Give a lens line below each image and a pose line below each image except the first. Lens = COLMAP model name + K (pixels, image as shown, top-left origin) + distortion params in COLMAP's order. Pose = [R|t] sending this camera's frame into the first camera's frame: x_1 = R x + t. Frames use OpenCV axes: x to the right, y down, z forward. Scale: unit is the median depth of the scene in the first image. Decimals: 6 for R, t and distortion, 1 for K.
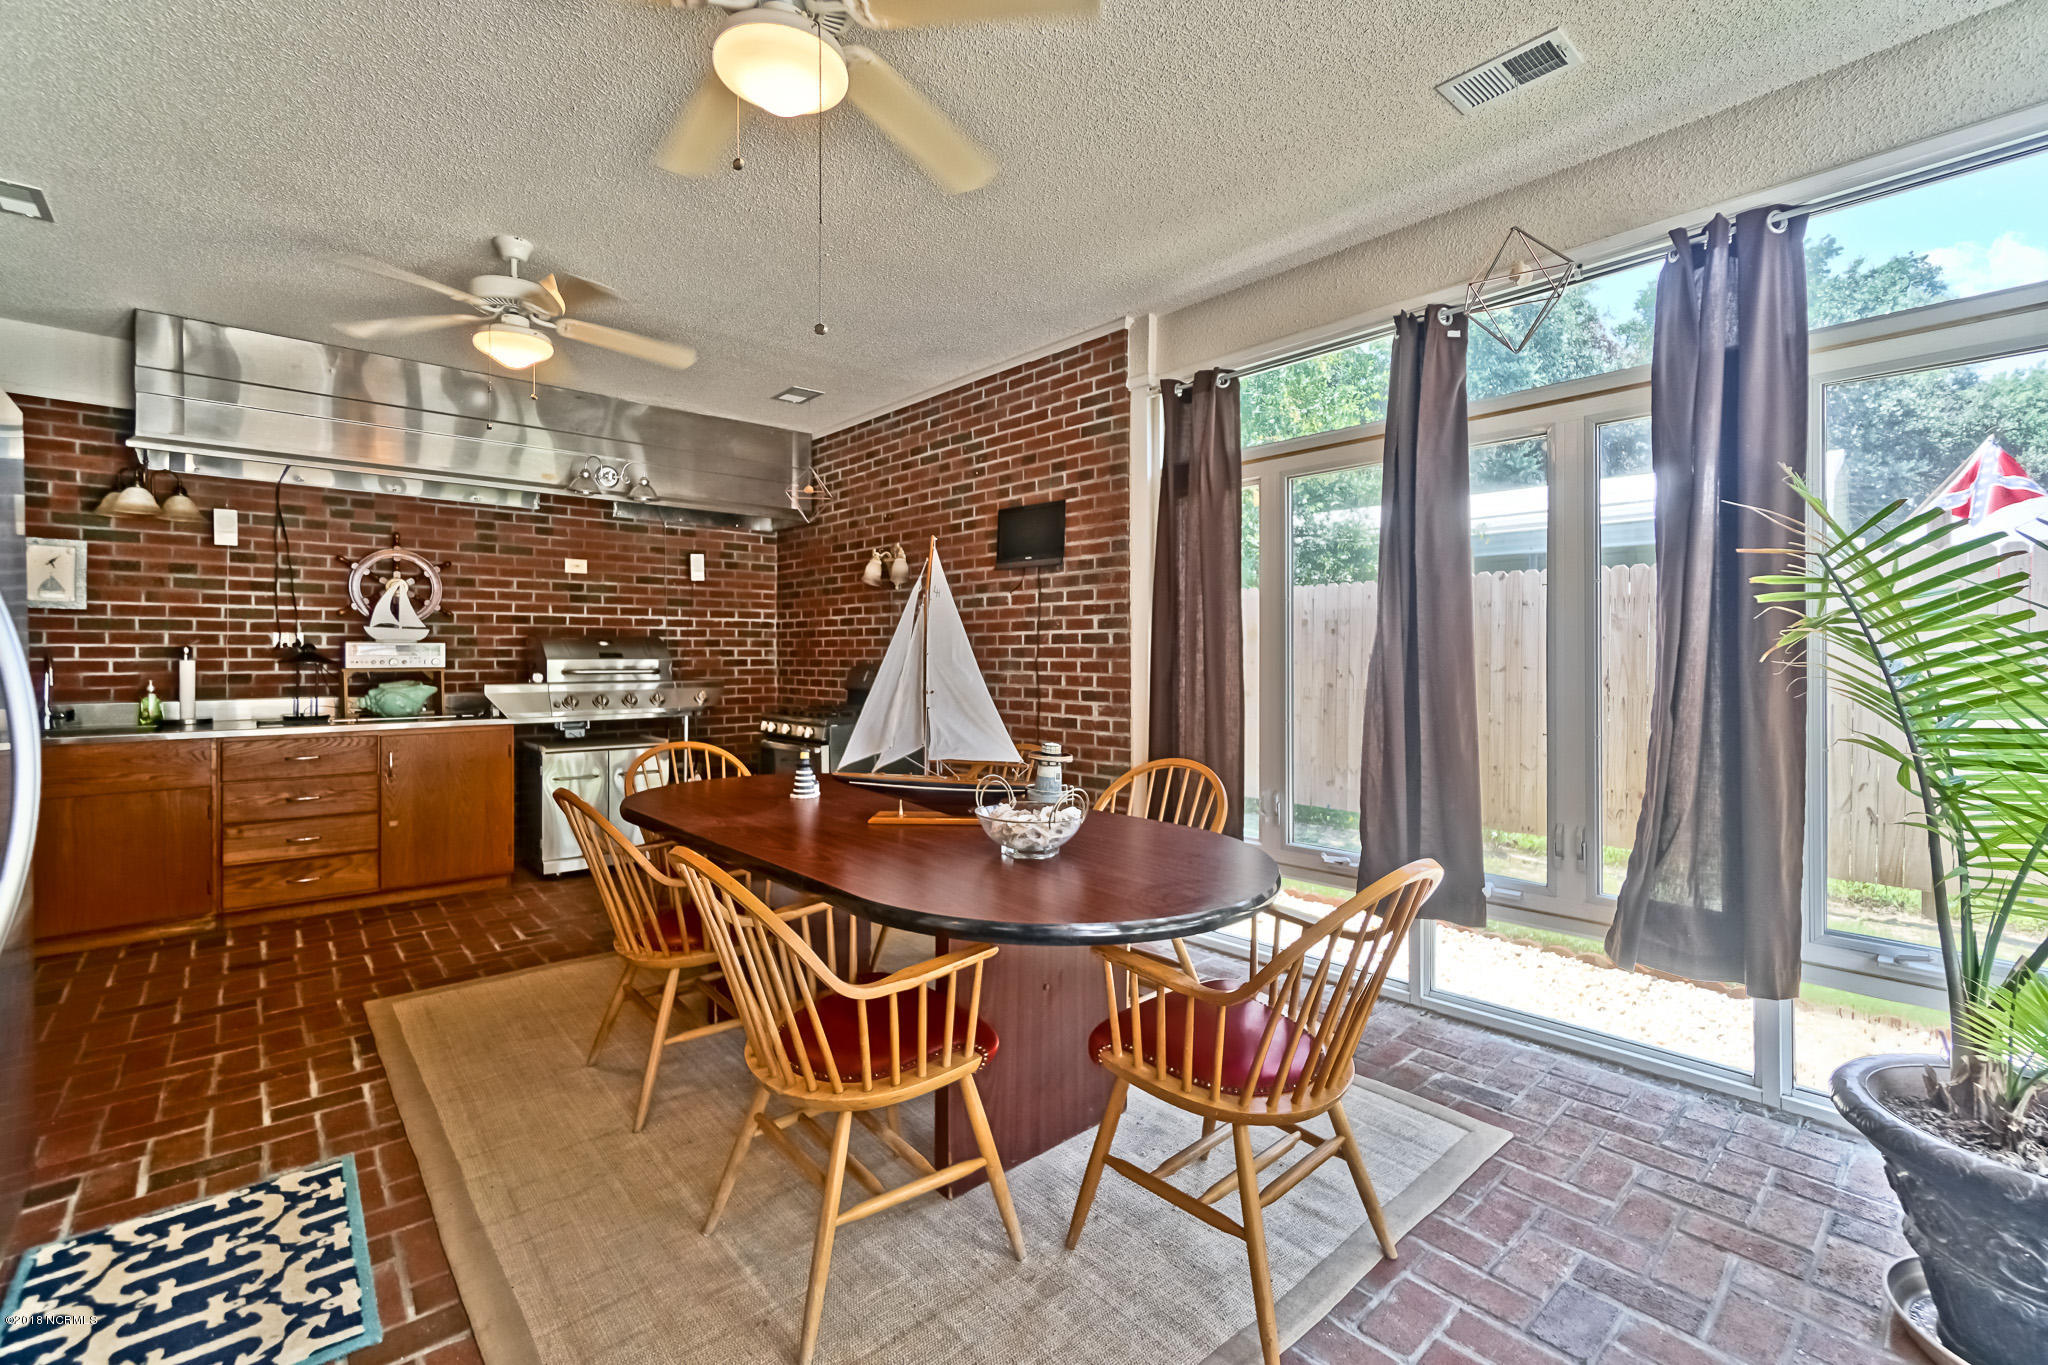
lens RADIAL K [[886.8, 0, 1020.1], [0, 886.8, 655.0], [0, 0, 1]] dist [-0.001245, 0.002853]
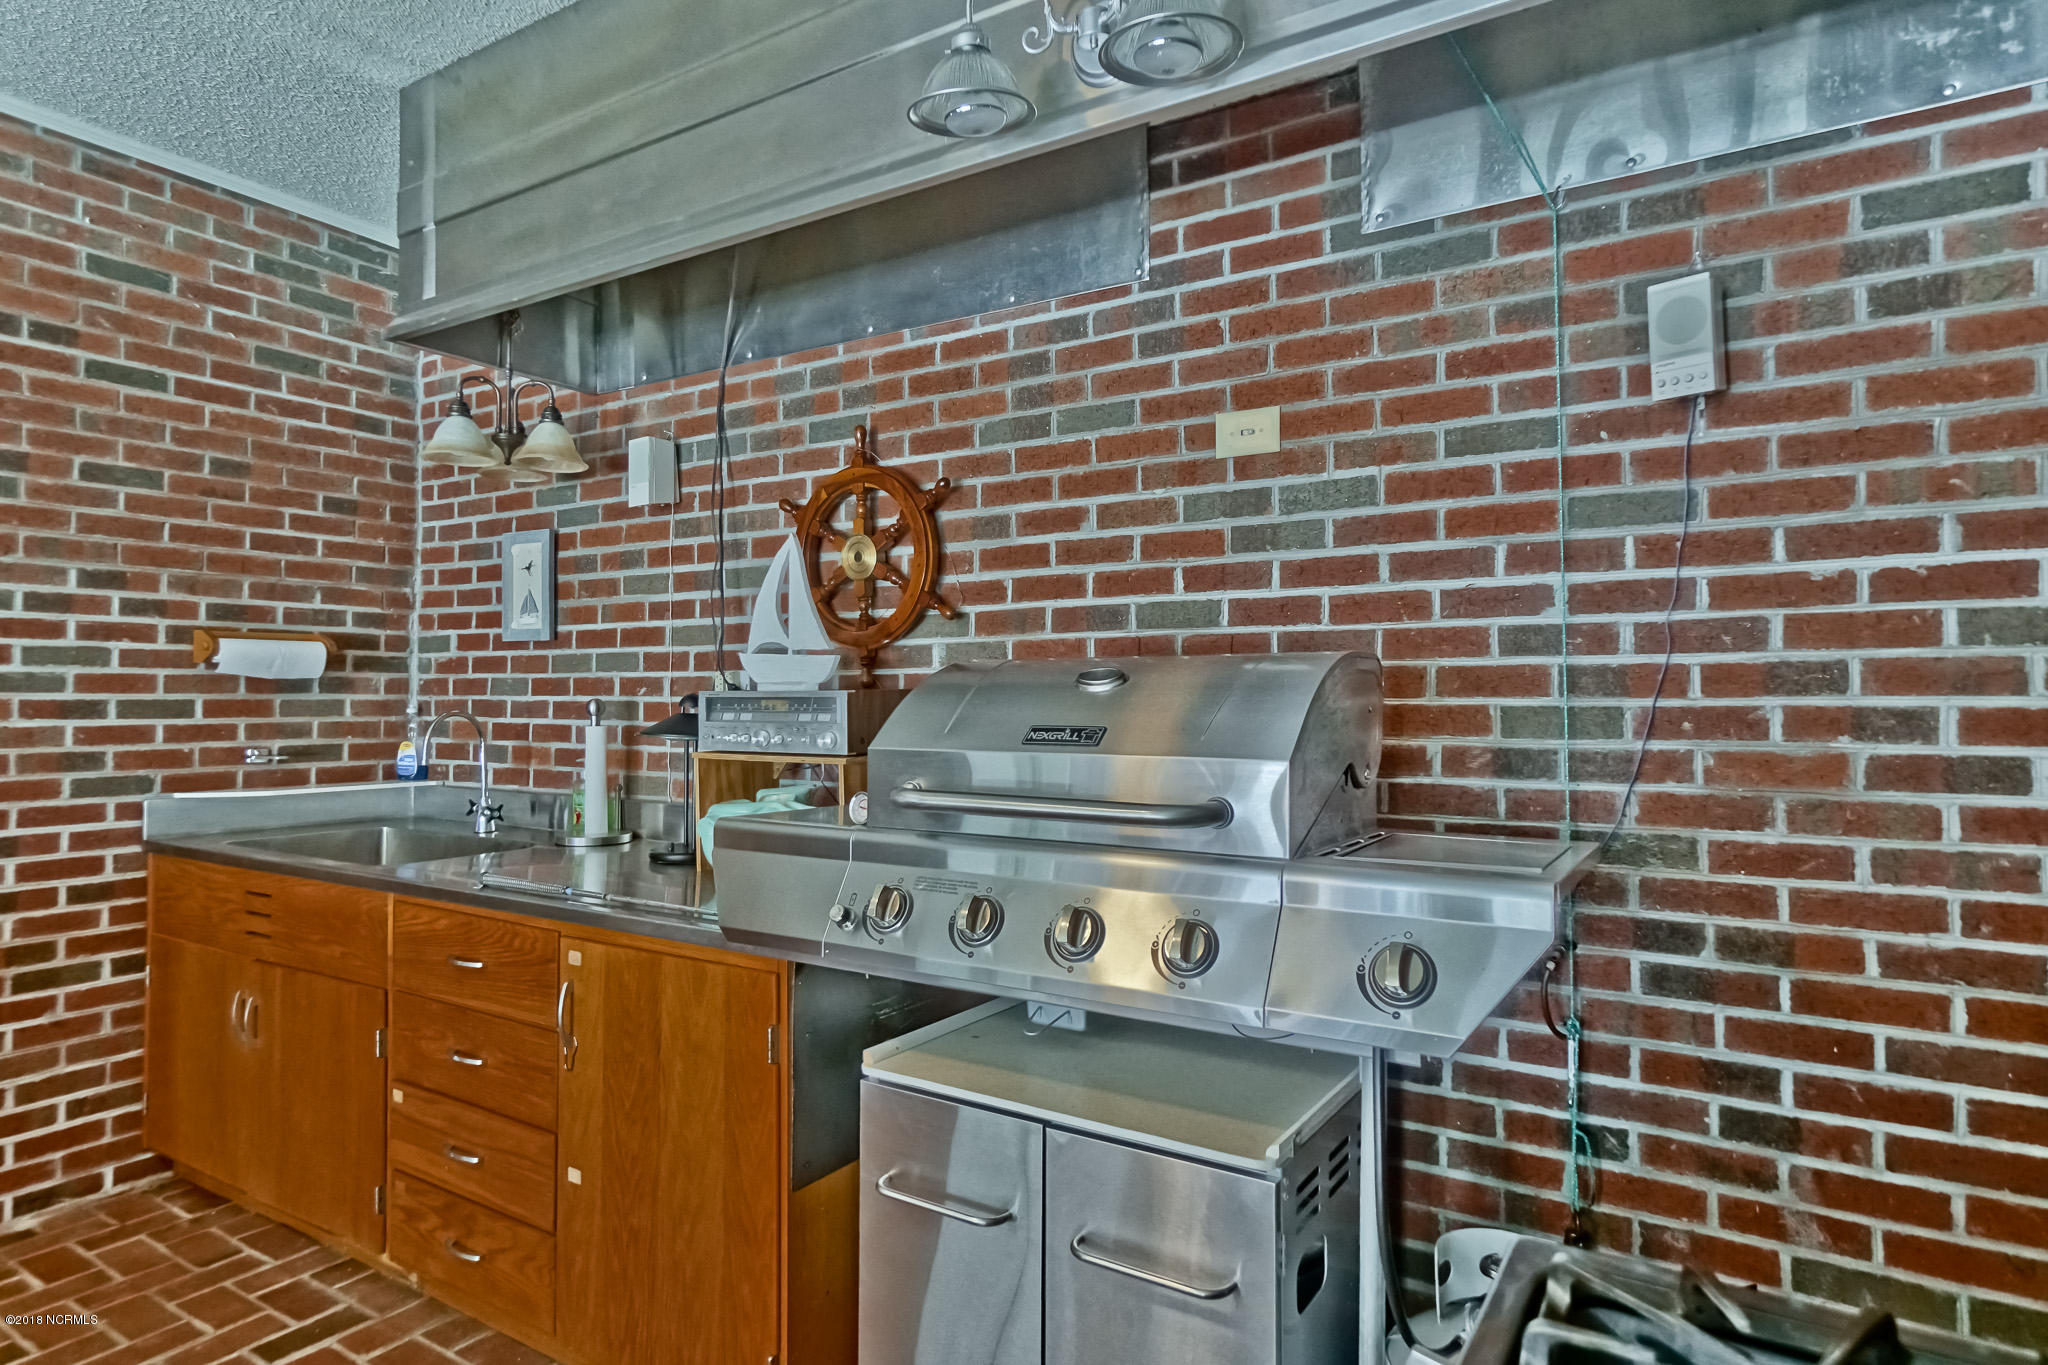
lens RADIAL K [[1155.8, 0, 1025.8], [0, 1155.8, 670.7], [0, 0, 1]] dist [0.004102, 0.000709]
pose [[0.277135, -0.024039, -0.960530, -0.171736], [-0.003163, 0.999659, -0.025931, -0.009591], [0.960826, 0.010224, 0.276964, 0.984873]]
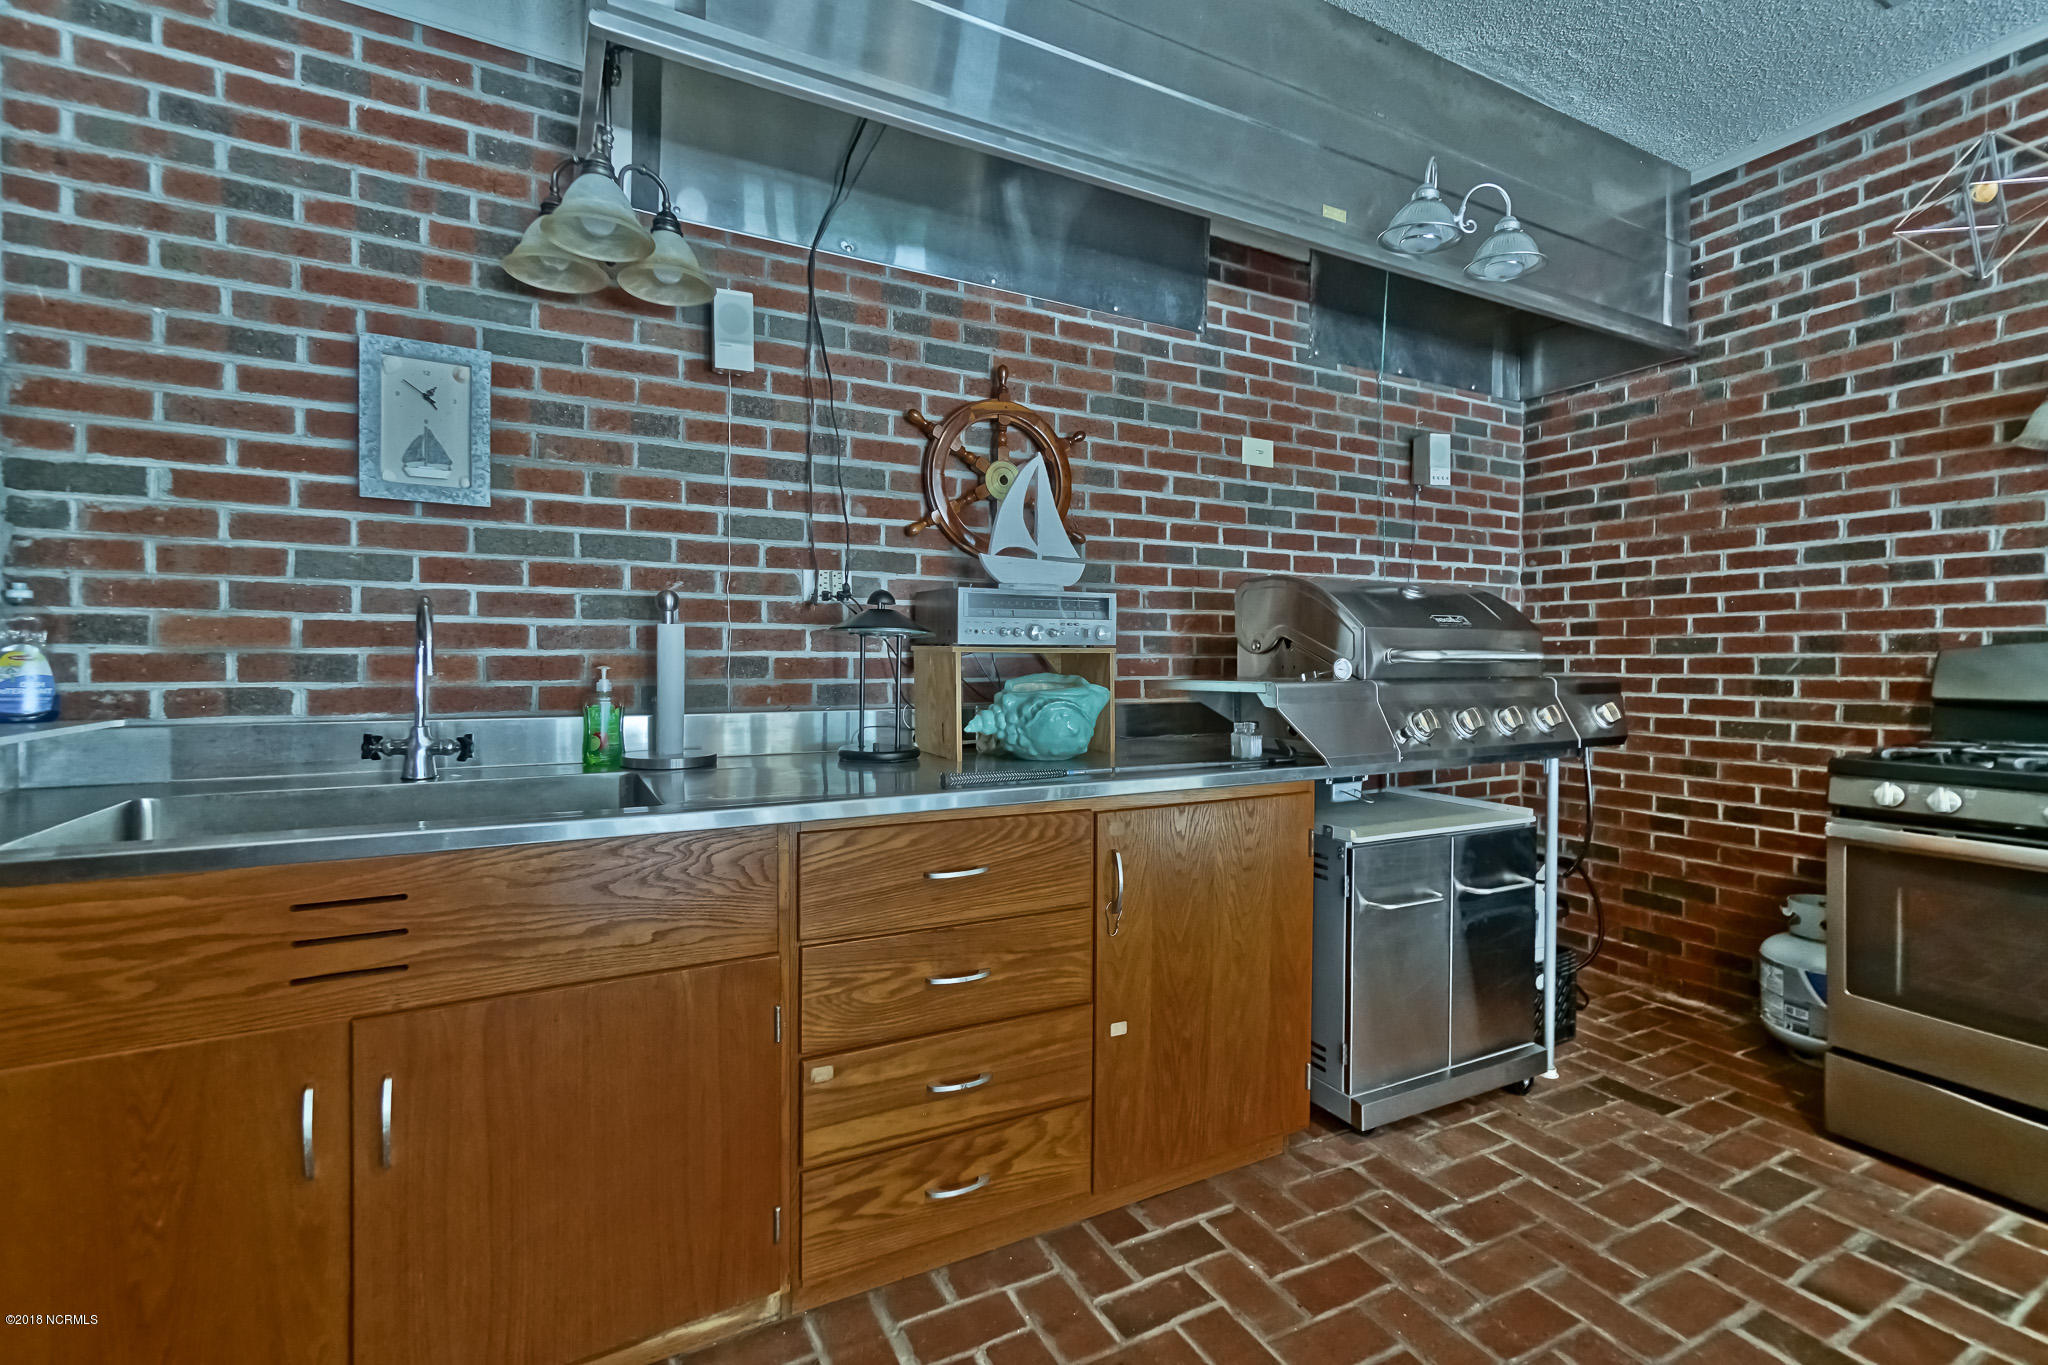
lens RADIAL K [[888.4, 0, 1007.2], [0, 888.4, 667.7], [0, 0, 1]] dist [-0.000397, 0.000802]
pose [[0.969122, 0.003234, -0.246560, -0.619034], [-0.001124, 0.999962, 0.008700, 0.022537], [0.246578, -0.008154, 0.969089, 0.567467]]
